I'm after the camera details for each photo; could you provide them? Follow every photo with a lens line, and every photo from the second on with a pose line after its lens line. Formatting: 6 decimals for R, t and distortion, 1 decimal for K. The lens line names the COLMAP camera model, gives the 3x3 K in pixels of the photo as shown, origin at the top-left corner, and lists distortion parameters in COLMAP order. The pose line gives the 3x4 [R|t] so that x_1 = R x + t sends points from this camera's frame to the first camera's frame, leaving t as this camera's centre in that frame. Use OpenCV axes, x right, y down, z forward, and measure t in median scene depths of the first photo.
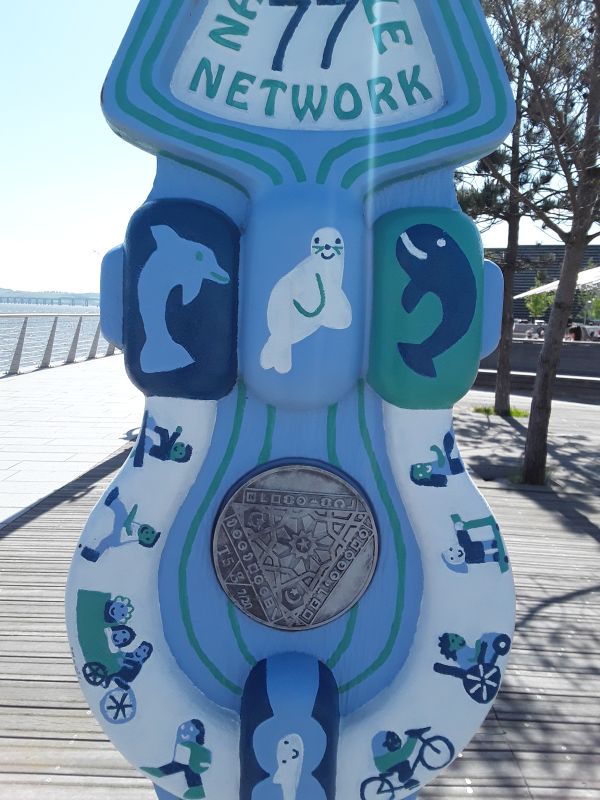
lens RADIAL K [[648.0, 0, 287.7], [0, 648.0, 387.3], [0, 0, 1]] dist [0.097711, -0.167240]
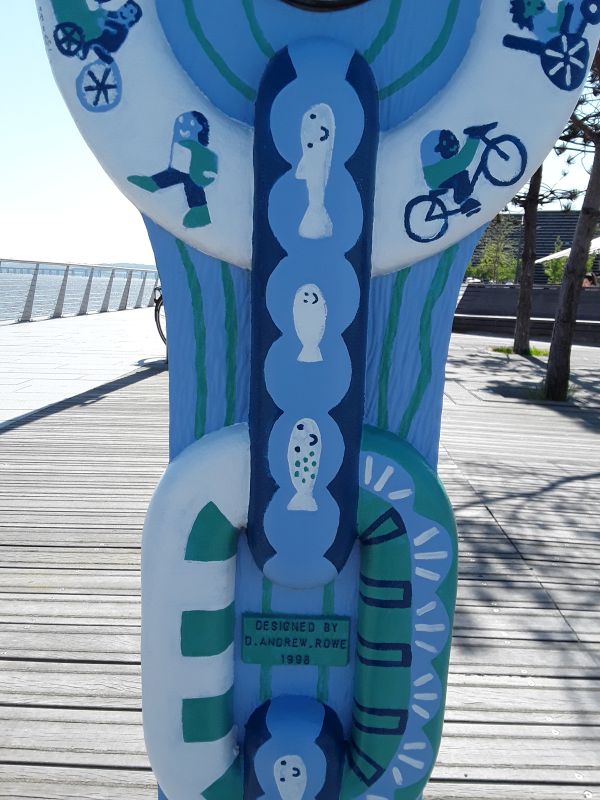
lens RADIAL K [[651.1, 0, 287.1], [0, 651.1, 387.5], [0, 0, 1]] dist [0.078227, -0.128105]
pose [[0.999763, 0.006456, -0.020774, -0.014070], [-0.005417, 0.998751, 0.049672, 0.792427], [0.021069, -0.049548, 0.998550, 0.196624]]
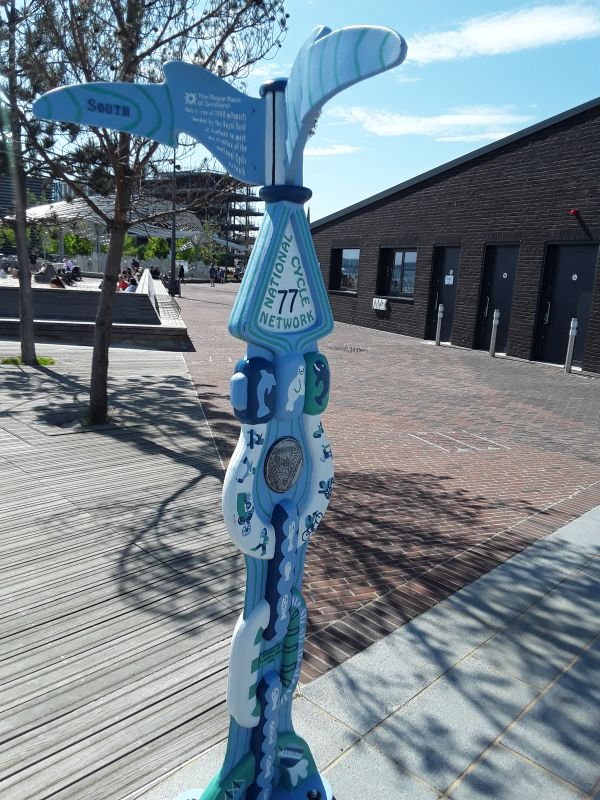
lens RADIAL K [[648.0, 0, 287.7], [0, 648.0, 387.3], [0, 0, 1]] dist [0.097711, -0.167240]
pose [[0.714423, -0.121452, 0.689093, -2.024347], [0.052199, 0.991327, 0.120603, -0.480666], [-0.697764, -0.050192, 0.714567, -1.158079]]
